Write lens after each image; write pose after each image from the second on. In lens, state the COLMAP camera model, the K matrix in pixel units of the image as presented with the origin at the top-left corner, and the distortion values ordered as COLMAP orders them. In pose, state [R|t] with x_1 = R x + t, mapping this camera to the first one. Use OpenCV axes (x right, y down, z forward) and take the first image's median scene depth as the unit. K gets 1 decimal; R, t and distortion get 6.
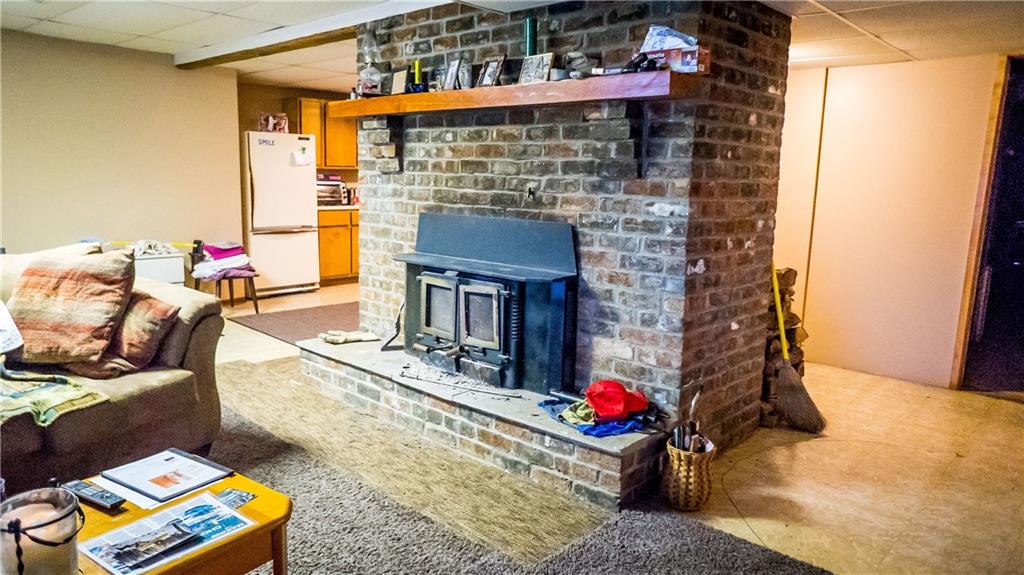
lens RADIAL K [[692.9, 0, 505.2], [0, 692.9, 292.9], [0, 0, 1]] dist [-0.056733, 0.091113]
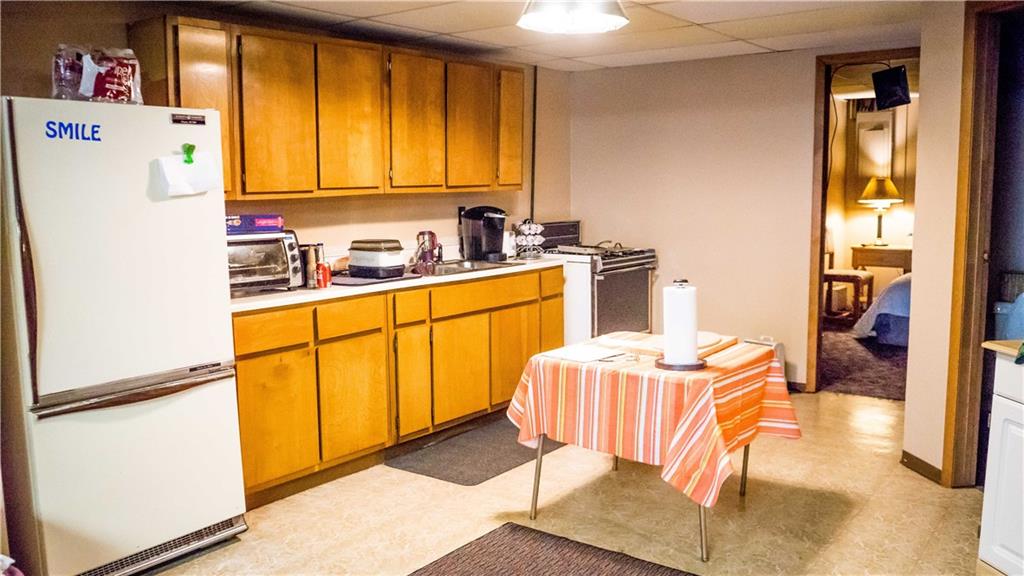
lens RADIAL K [[837.3, 0, 514.6], [0, 837.3, 292.0], [0, 0, 1]] dist [-0.118411, 0.092289]
pose [[0.993770, -0.046760, 0.101166, -0.166983], [0.051280, 0.997778, -0.042542, -0.106095], [-0.098952, 0.047464, 0.993960, 0.550485]]
